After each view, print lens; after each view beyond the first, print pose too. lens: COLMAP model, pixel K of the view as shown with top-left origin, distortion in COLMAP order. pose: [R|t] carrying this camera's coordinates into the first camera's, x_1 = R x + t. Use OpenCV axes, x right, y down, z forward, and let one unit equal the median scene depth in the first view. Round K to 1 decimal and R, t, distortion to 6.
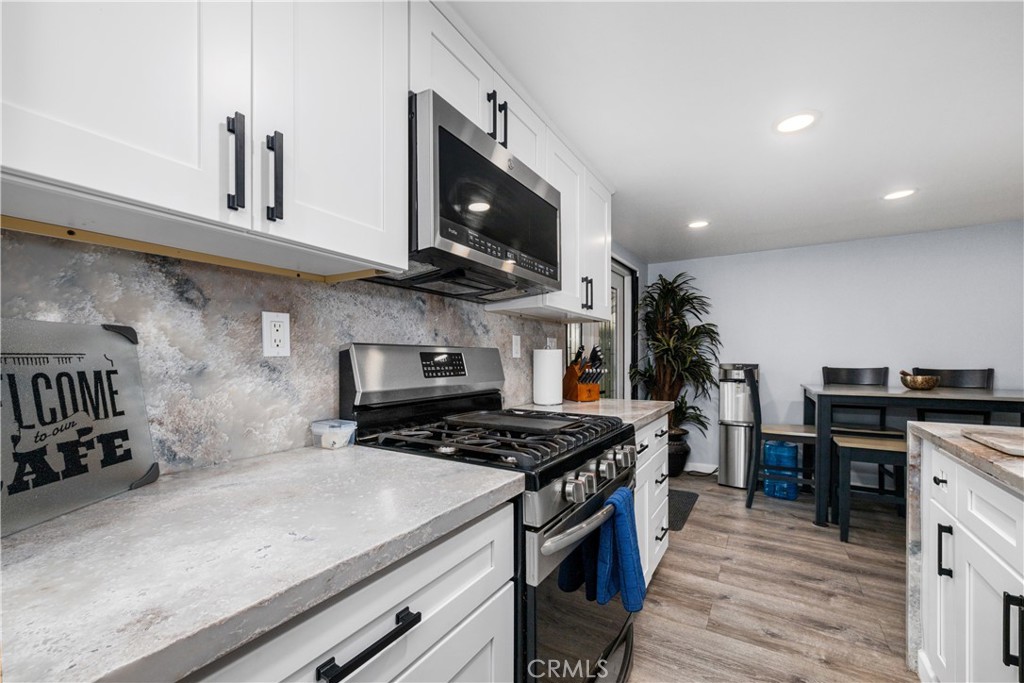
lens RADIAL K [[420.5, 0, 510.9], [0, 420.5, 356.5], [0, 0, 1]] dist [0.002198, 0.000111]
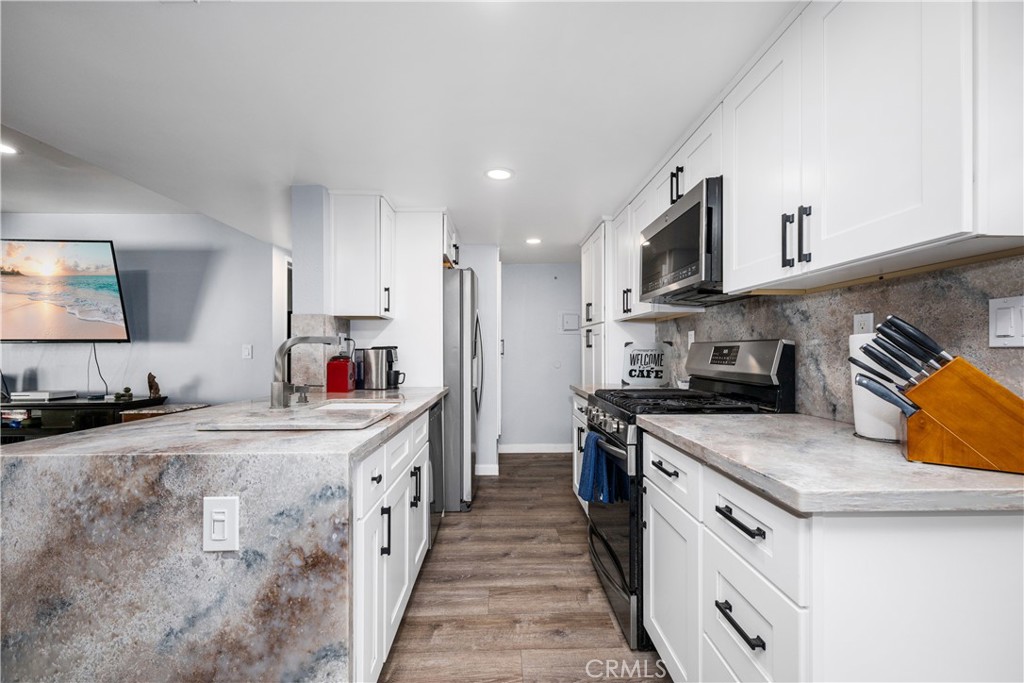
lens RADIAL K [[420.5, 0, 510.9], [0, 420.5, 356.5], [0, 0, 1]] dist [0.002198, 0.000111]
pose [[-0.835844, 0.011307, -0.548850, 1.153396], [0.007019, 0.999926, 0.009910, 0.005594], [0.548922, 0.004431, -0.835862, 1.769287]]
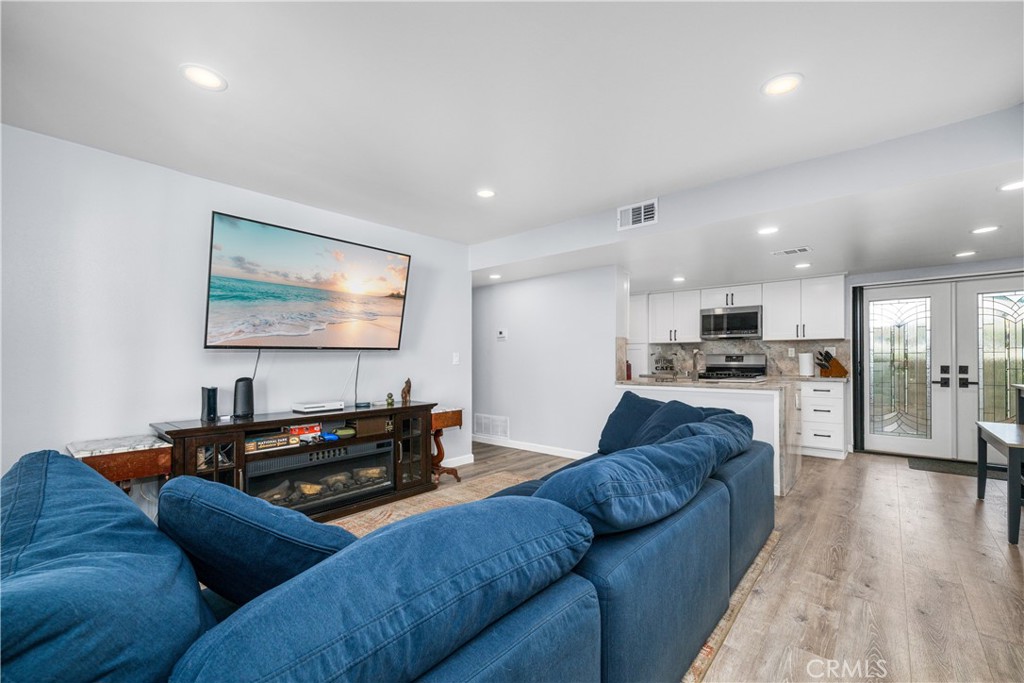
lens RADIAL K [[420.5, 0, 510.9], [0, 420.5, 356.5], [0, 0, 1]] dist [0.002198, 0.000111]
pose [[-0.168806, 0.000788, -0.985649, 4.110004], [0.010607, 0.999943, -0.001017, -0.021989], [0.985592, -0.010627, -0.168805, -0.395298]]
